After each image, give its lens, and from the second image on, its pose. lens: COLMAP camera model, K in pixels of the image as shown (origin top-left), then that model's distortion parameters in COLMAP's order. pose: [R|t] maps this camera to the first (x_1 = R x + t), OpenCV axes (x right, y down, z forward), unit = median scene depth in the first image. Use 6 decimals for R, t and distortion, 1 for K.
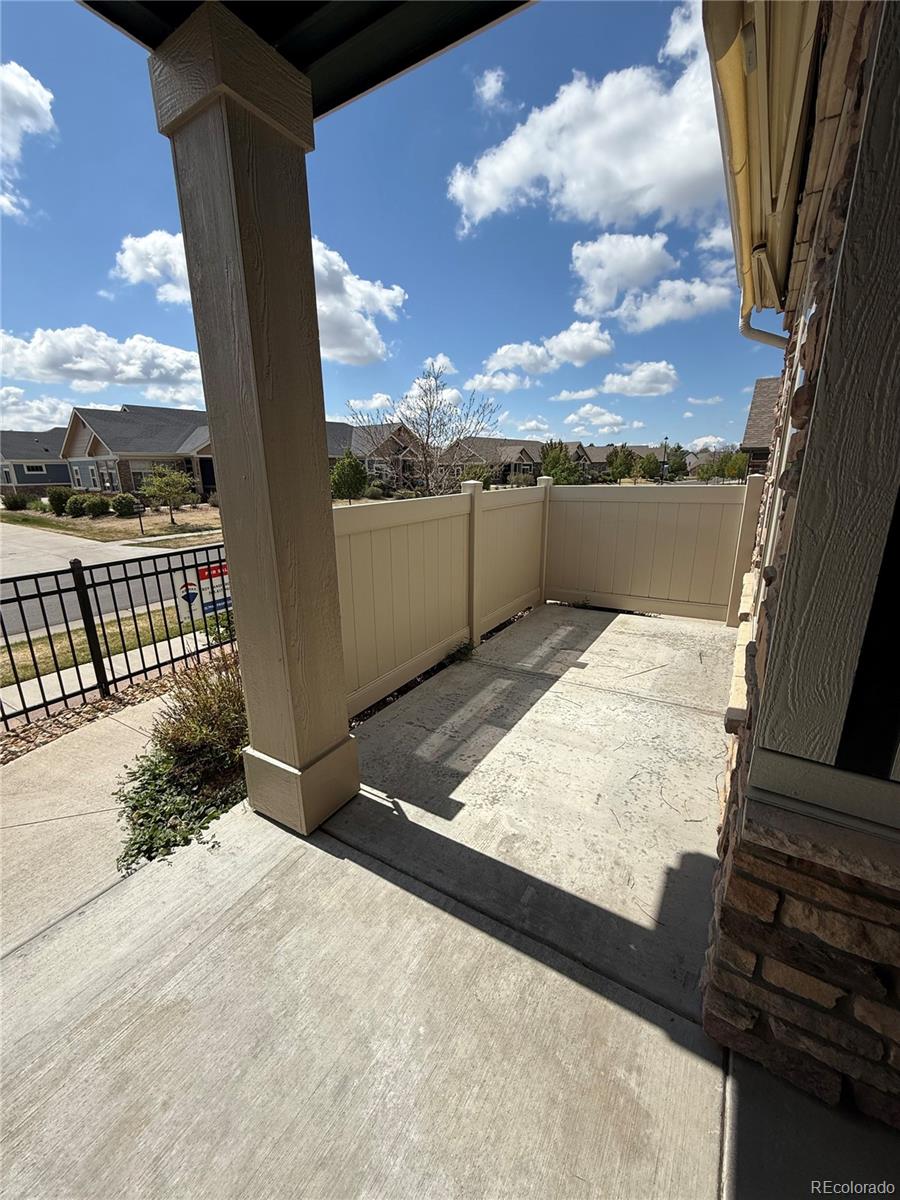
lens RADIAL K [[474.5, 0, 452.0], [0, 474.5, 596.5], [0, 0, 1]] dist [-0.001159, -0.000048]
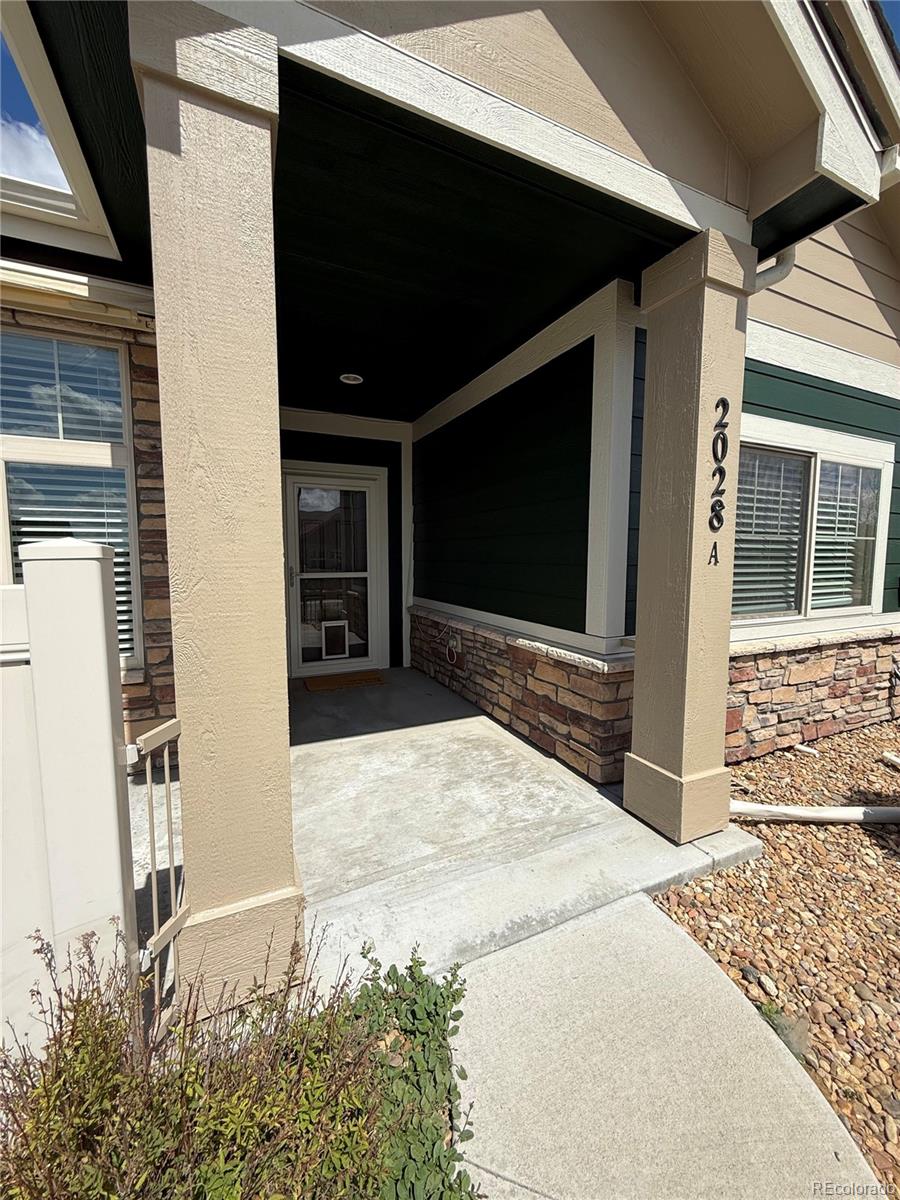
lens RADIAL K [[474.5, 0, 452.0], [0, 474.5, 596.5], [0, 0, 1]] dist [-0.001159, -0.000048]
pose [[-0.836221, -0.038857, 0.547015, -1.272487], [0.150351, 0.943020, 0.296829, -0.341632], [-0.527380, 0.330459, -0.782731, 1.645417]]
